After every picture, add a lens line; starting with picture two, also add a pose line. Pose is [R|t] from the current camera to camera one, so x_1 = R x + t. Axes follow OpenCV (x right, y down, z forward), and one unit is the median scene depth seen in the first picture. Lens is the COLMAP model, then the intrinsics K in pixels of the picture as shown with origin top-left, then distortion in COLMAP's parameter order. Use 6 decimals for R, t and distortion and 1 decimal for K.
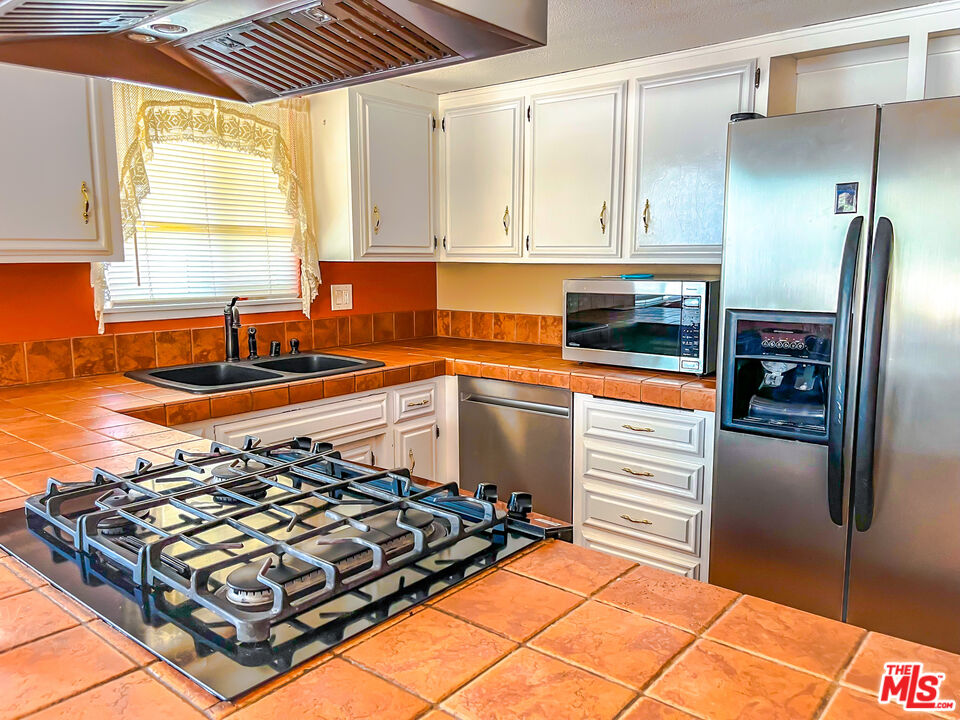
lens RADIAL K [[723.3, 0, 480.0], [0, 723.3, 360.0], [0, 0, 1]] dist [0.055289, -0.104111]
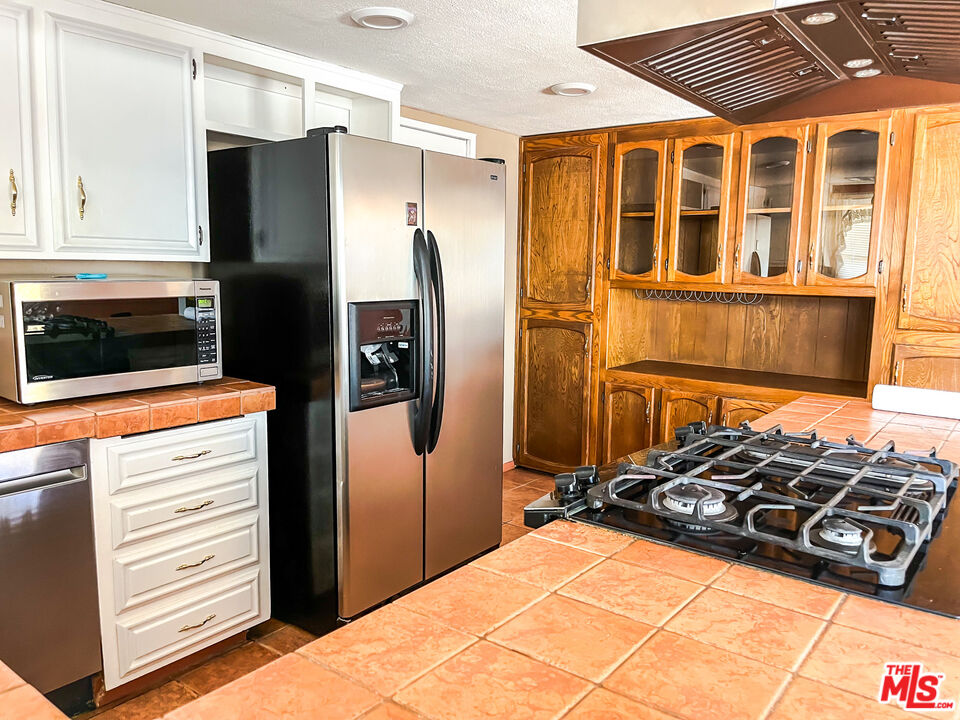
lens RADIAL K [[723.3, 0, 480.0], [0, 723.3, 360.0], [0, 0, 1]] dist [0.055289, -0.104111]
pose [[-0.031449, -0.127942, 0.991283, -0.568208], [0.126314, 0.983313, 0.130921, -0.076647], [-0.991492, 0.129331, -0.014764, 0.612836]]
